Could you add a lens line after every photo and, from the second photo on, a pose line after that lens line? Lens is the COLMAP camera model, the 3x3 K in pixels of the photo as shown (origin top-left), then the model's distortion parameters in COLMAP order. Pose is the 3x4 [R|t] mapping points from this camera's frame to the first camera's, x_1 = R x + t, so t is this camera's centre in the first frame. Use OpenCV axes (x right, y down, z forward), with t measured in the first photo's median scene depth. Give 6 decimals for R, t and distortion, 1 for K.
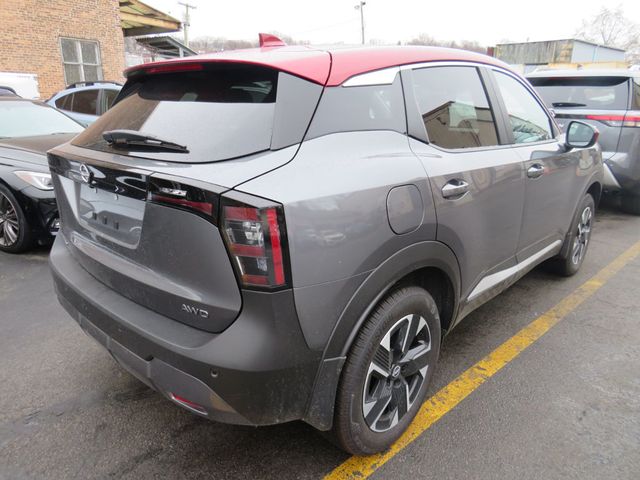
lens RADIAL K [[446.6, 0, 320.0], [0, 446.6, 240.0], [0, 0, 1]] dist [-0.041968, 0.001005]
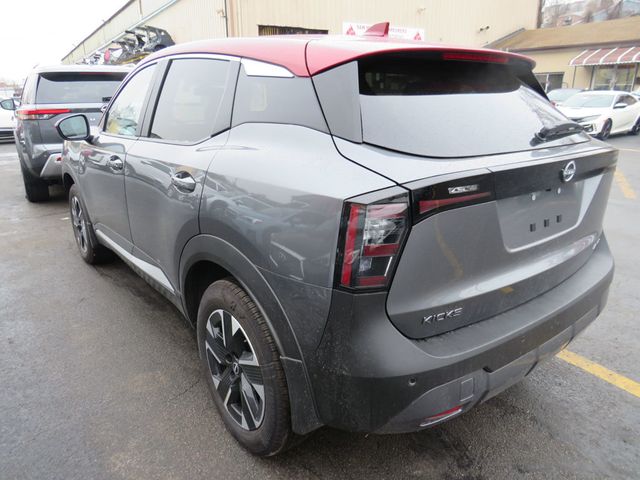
lens RADIAL K [[426.9, 0, 320.0], [0, 426.9, 240.0], [0, 0, 1]] dist [-0.041104, -0.000612]
pose [[0.171410, -0.310830, 0.934881, -0.128809], [0.291879, 0.922347, 0.253147, -0.034032], [-0.940970, 0.229480, 0.248824, 0.113738]]
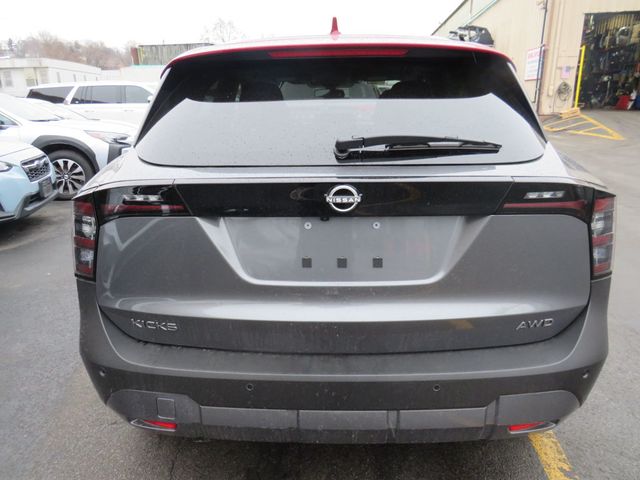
lens RADIAL K [[440.9, 0, 320.0], [0, 440.9, 240.0], [0, 0, 1]] dist [-0.017485, -0.000092]
pose [[0.743743, -0.207671, 0.635389, -0.087715], [0.207896, 0.975241, 0.075400, -0.012824], [-0.635315, 0.076016, 0.768502, 0.044259]]
